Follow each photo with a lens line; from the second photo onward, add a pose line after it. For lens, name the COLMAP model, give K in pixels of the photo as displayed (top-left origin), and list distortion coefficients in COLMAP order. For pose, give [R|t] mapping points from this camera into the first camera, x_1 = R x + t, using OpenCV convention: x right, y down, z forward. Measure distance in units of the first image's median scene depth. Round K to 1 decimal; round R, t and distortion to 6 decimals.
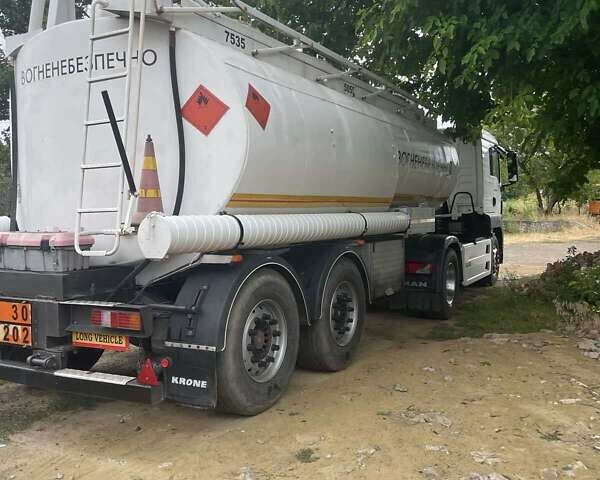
lens RADIAL K [[624.3, 0, 300.0], [0, 624.3, 240.0], [0, 0, 1]] dist [0.104123, -0.228607]
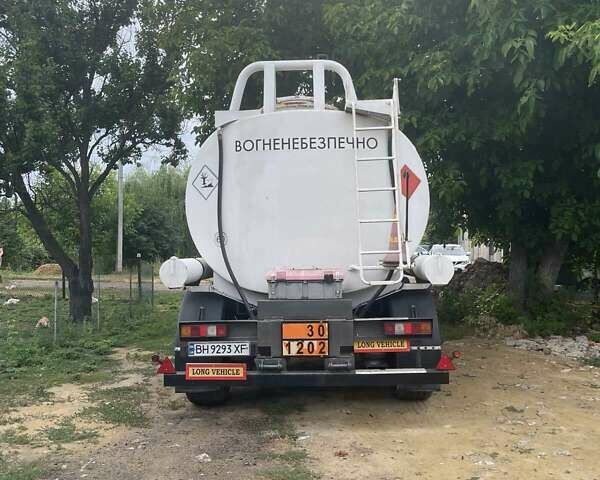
lens RADIAL K [[624.3, 0, 300.0], [0, 624.3, 240.0], [0, 0, 1]] dist [0.104123, -0.228607]
pose [[0.893034, 0.001743, 0.449987, -1.021083], [0.029031, 0.997686, -0.061479, 0.005566], [-0.449053, 0.067966, 0.890917, -0.153285]]
